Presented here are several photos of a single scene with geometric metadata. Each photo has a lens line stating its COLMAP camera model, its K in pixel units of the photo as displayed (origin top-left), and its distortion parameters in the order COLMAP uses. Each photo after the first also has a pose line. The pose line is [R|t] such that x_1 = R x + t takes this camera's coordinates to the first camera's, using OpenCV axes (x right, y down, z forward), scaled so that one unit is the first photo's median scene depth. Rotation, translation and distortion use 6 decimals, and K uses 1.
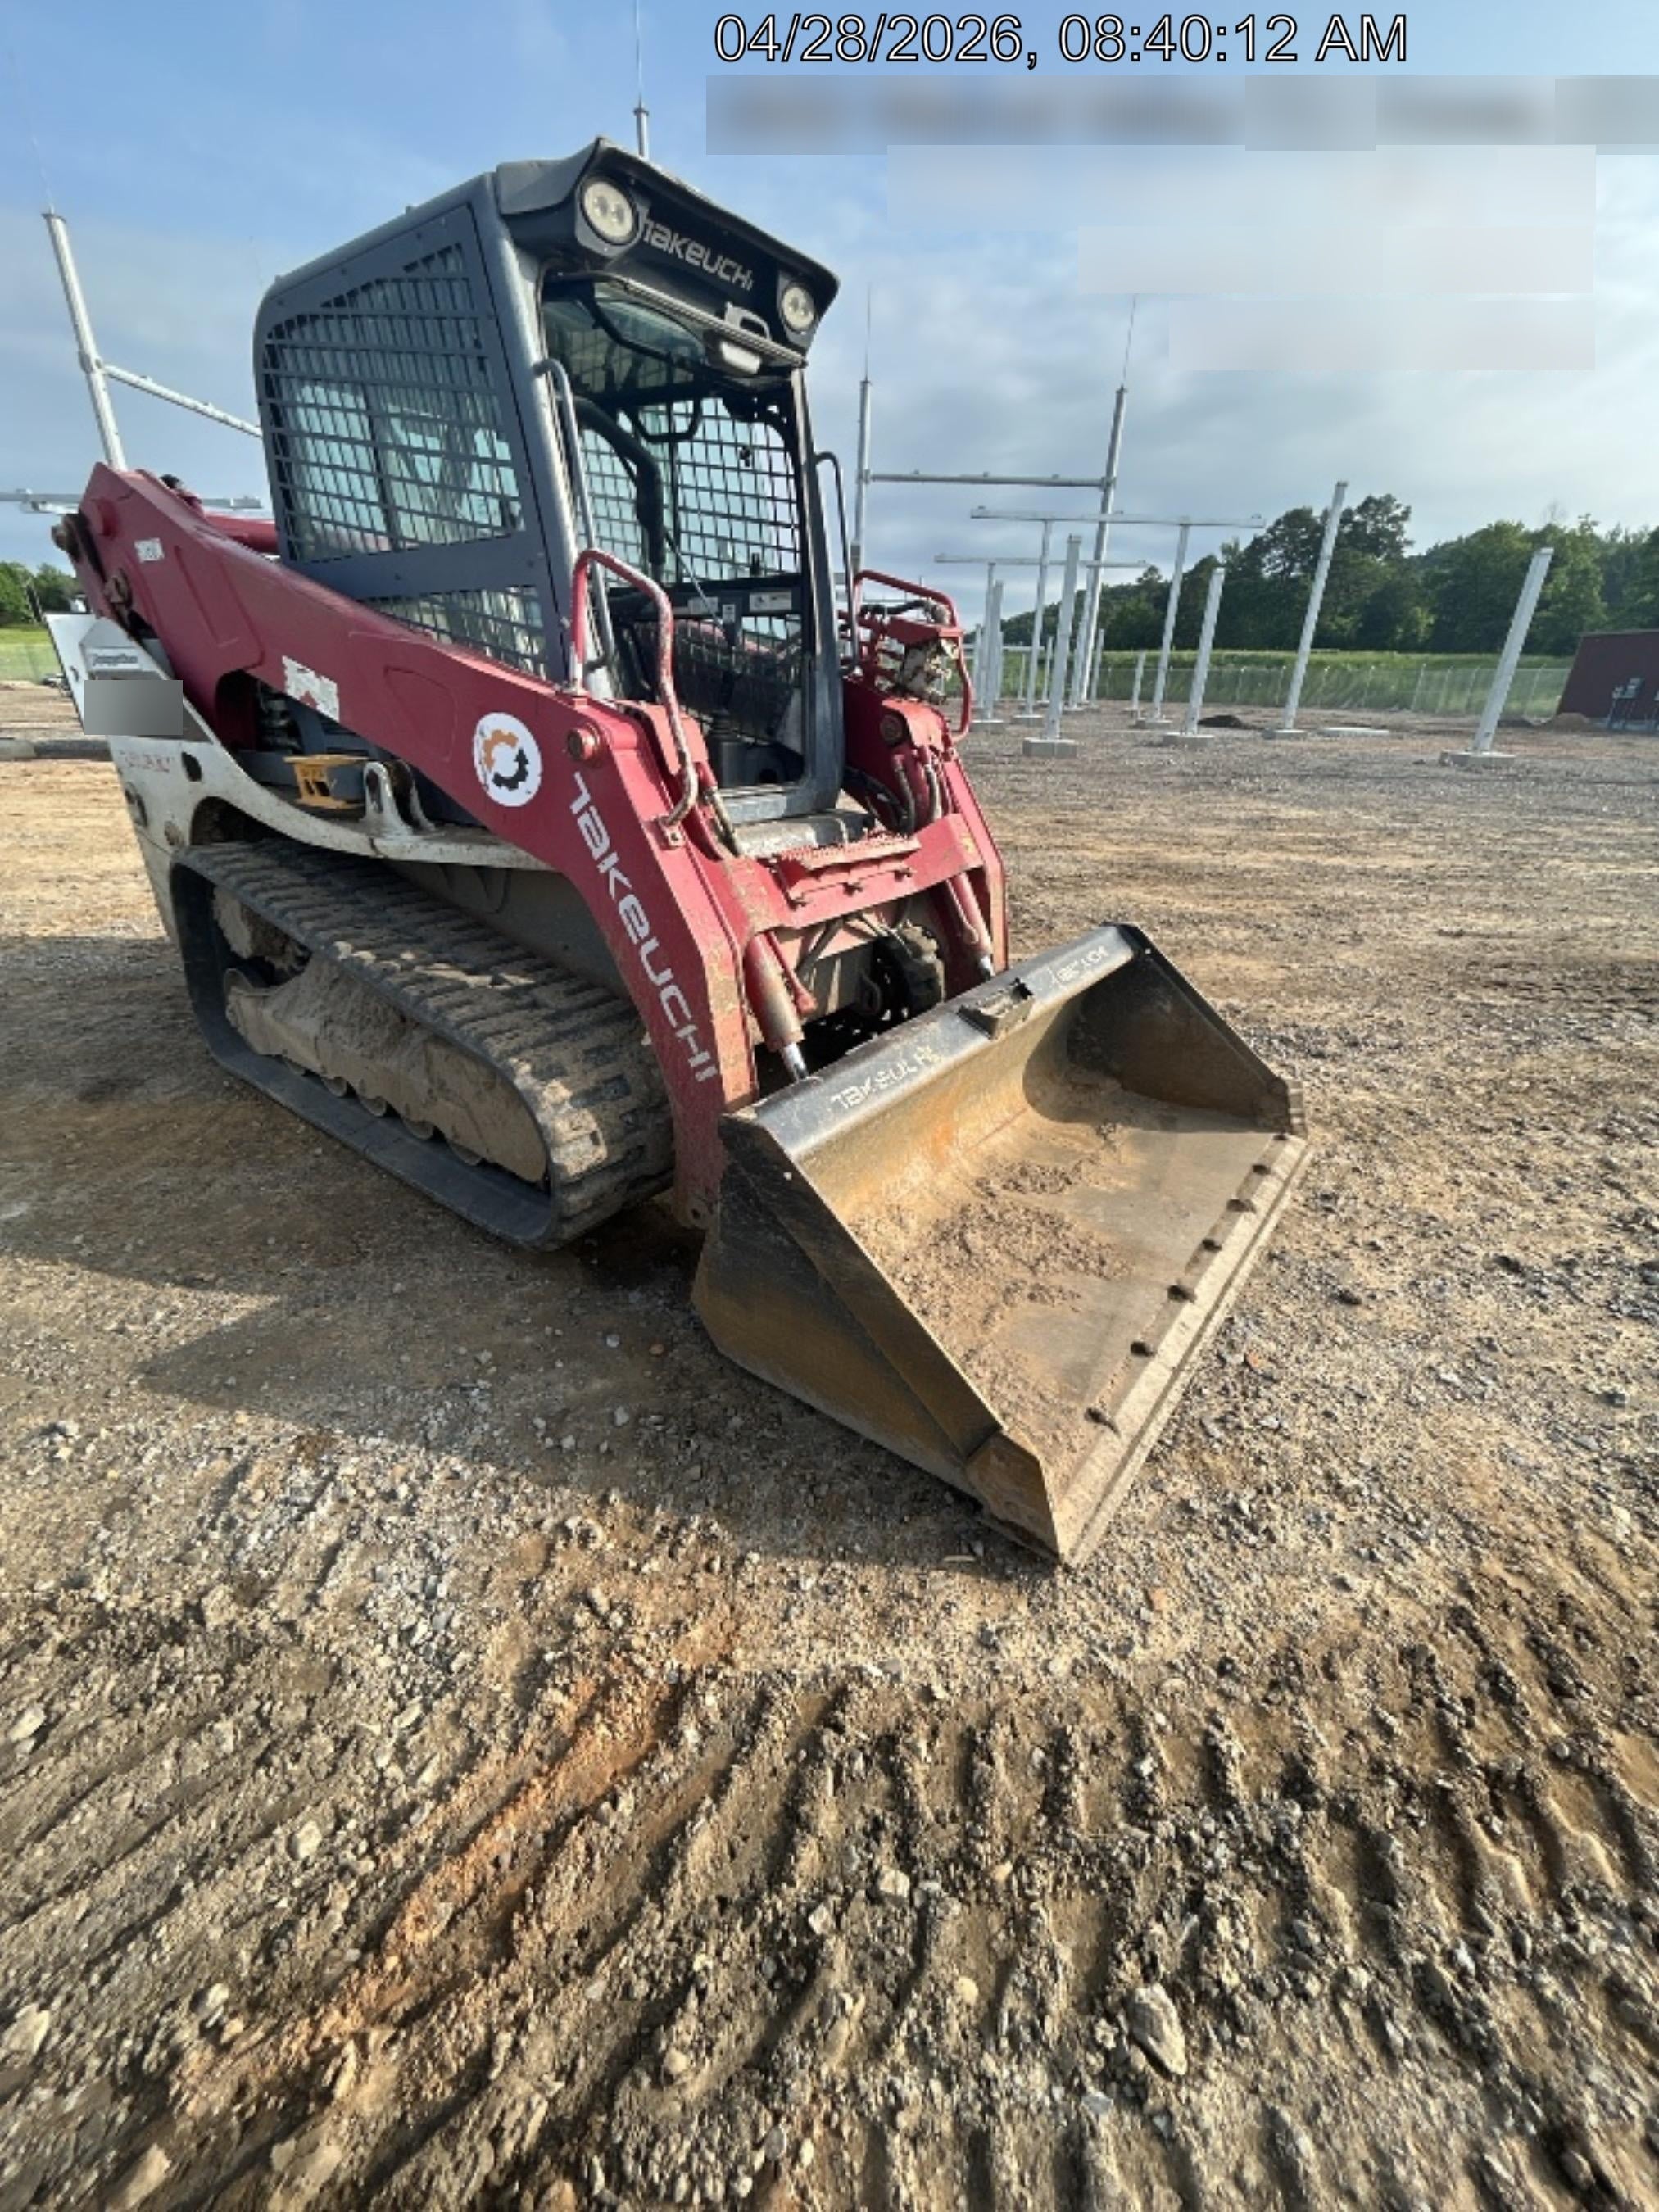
lens RADIAL K [[886.4, 0, 829.5], [0, 886.4, 1106.0], [0, 0, 1]] dist [-0.006555, 0.000418]
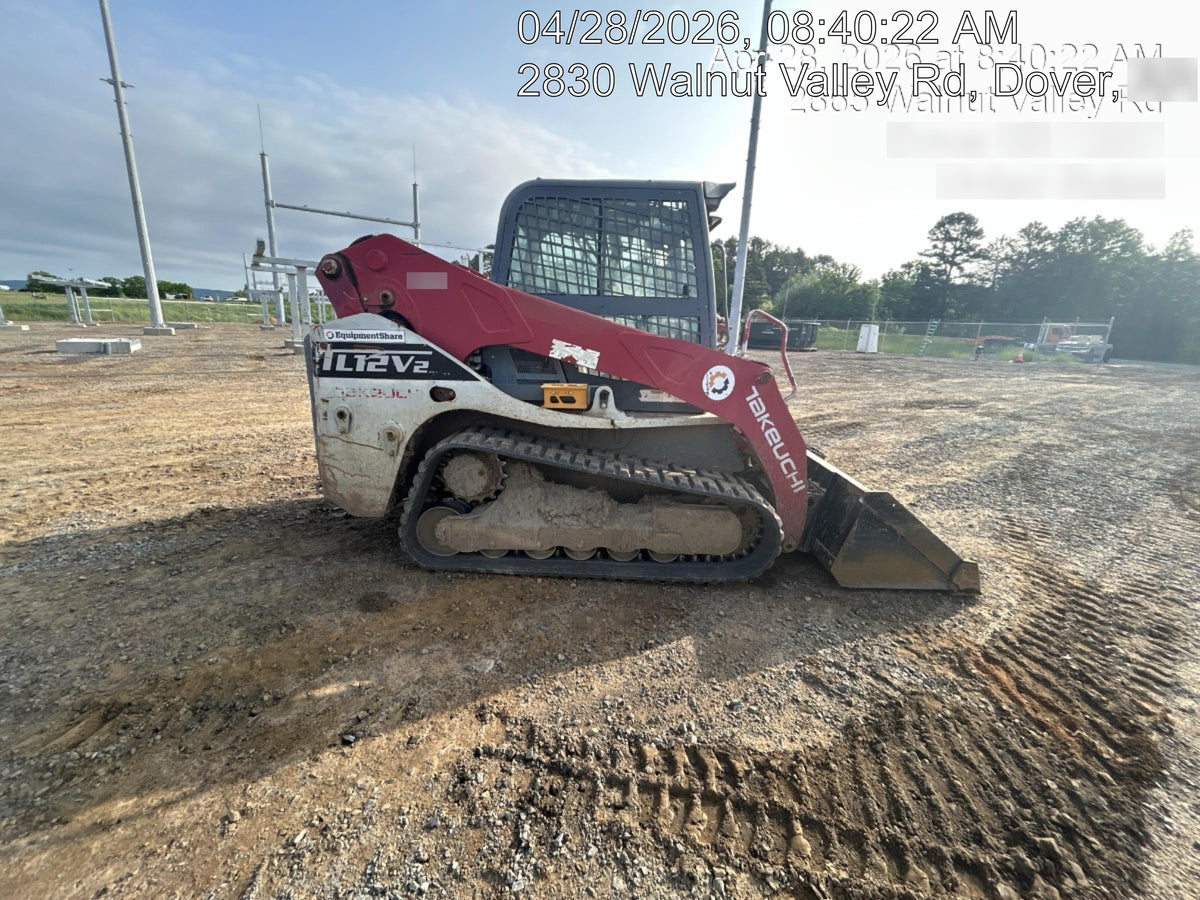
lens RADIAL K [[480.9, 0, 600.0], [0, 480.9, 450.0], [0, 0, 1]] dist [-0.006555, 0.000418]
pose [[0.808336, -0.139081, 0.572057, -1.271753], [0.238453, 0.965768, -0.102140, -0.127690], [-0.538268, 0.218972, 0.813830, 0.092841]]
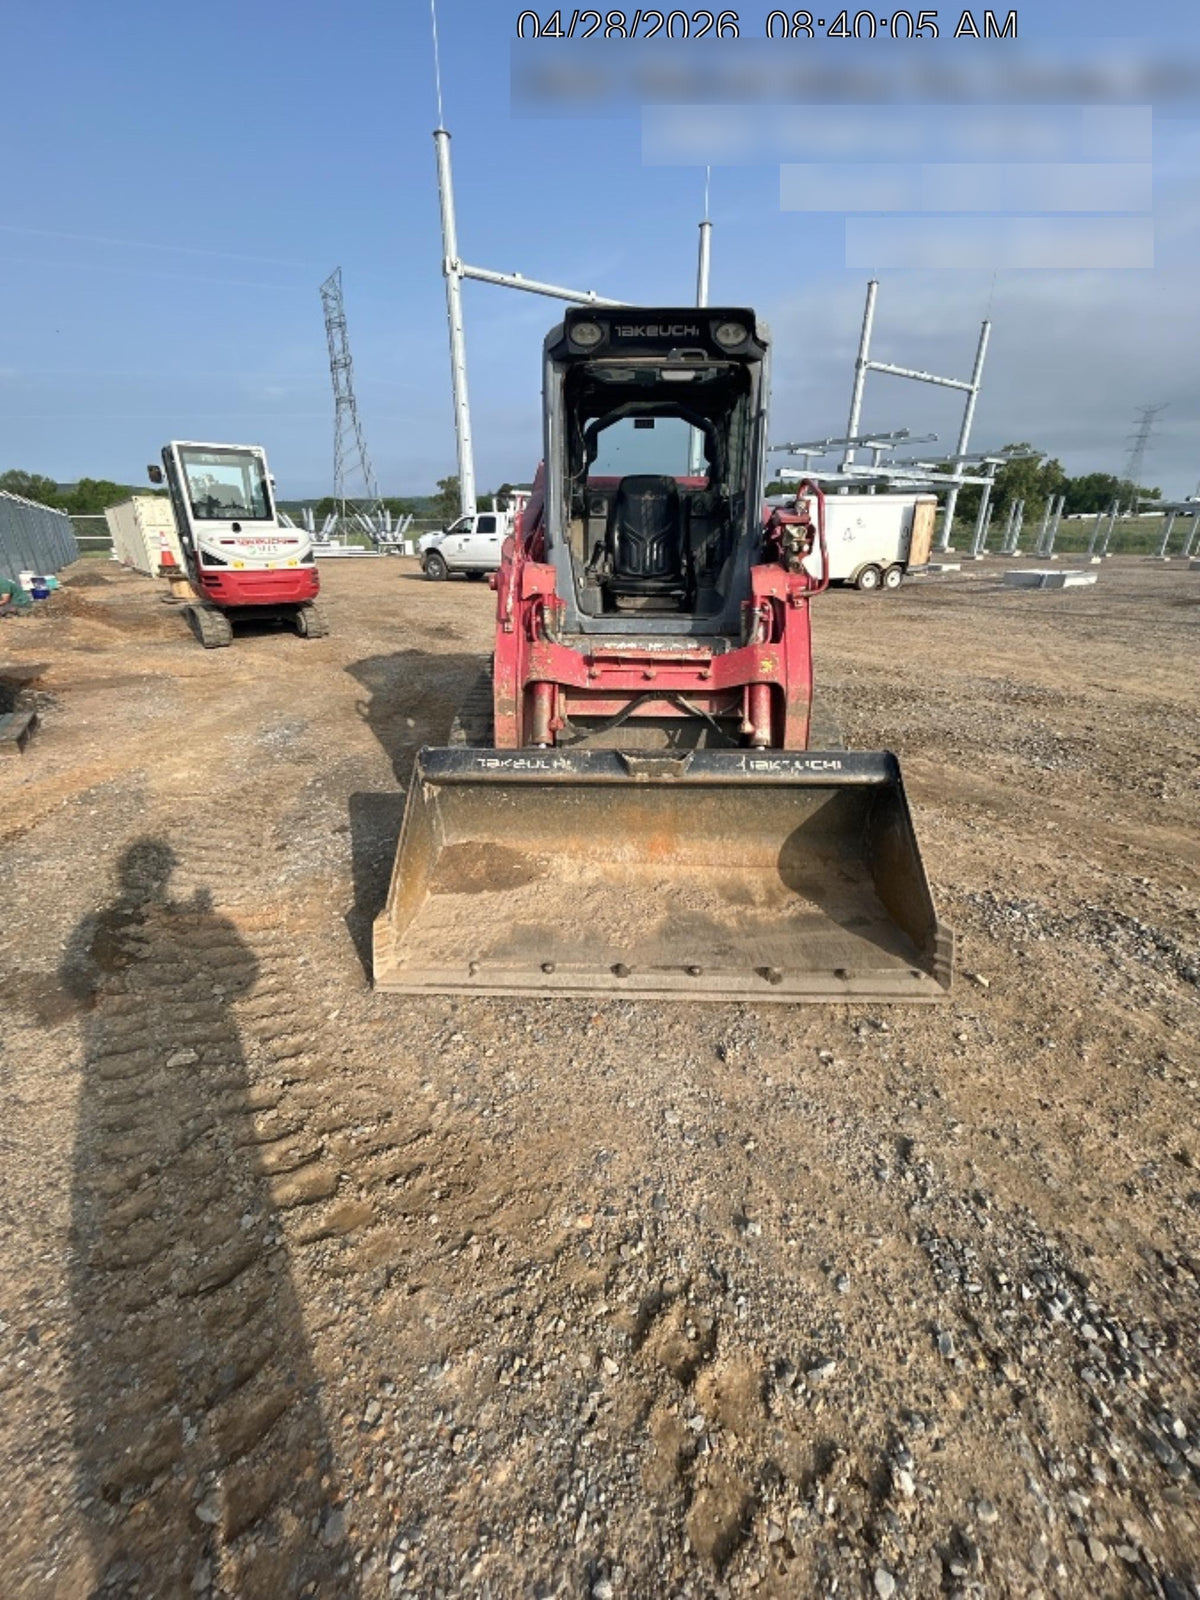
lens RADIAL K [[641.2, 0, 600.0], [0, 641.2, 800.0], [0, 0, 1]] dist [-0.006555, 0.000418]
pose [[0.578106, 0.299838, -0.758874, 1.002750], [-0.352005, 0.930687, 0.099568, -0.124512], [0.736129, 0.209566, 0.643581, 0.230559]]
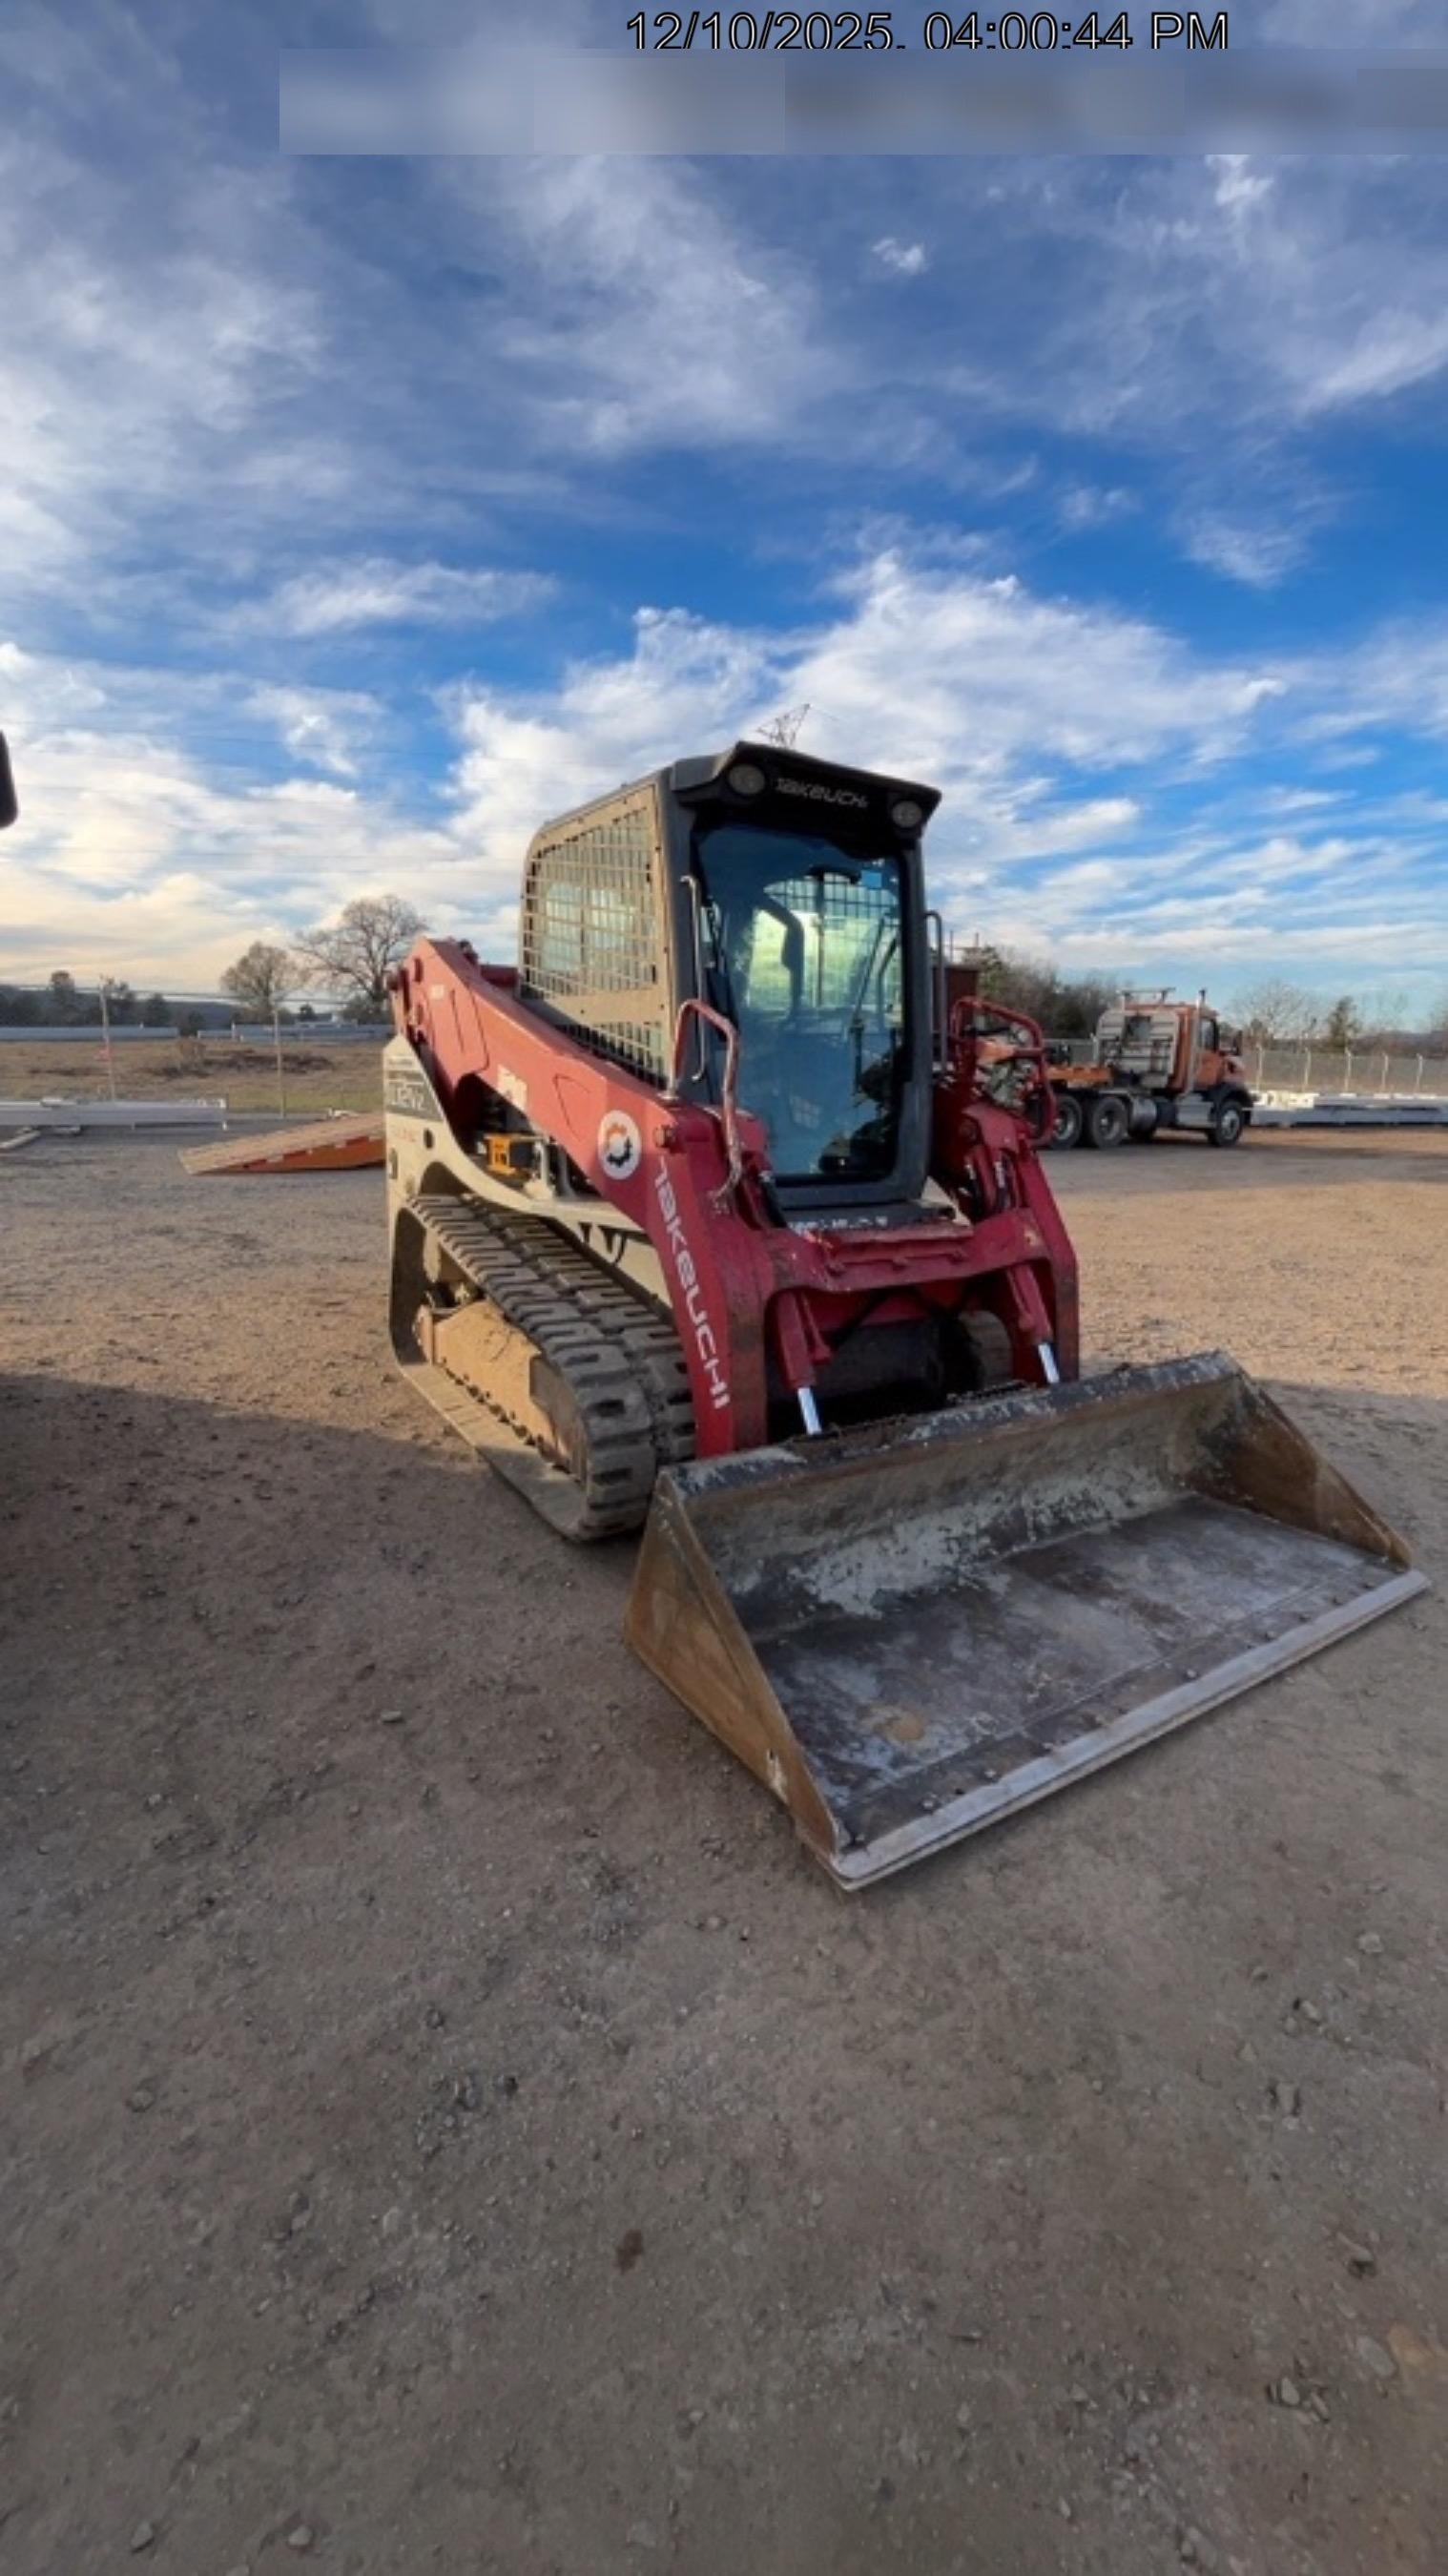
lens RADIAL K [[1027.9, 0, 724.0], [0, 1027.9, 1288.0], [0, 0, 1]] dist [-0.001327, -0.000195]
pose [[0.936111, 0.085263, -0.341214, 0.275772], [-0.163164, 0.964732, -0.206567, 0.086976], [0.311568, 0.249043, 0.917008, -0.251496]]
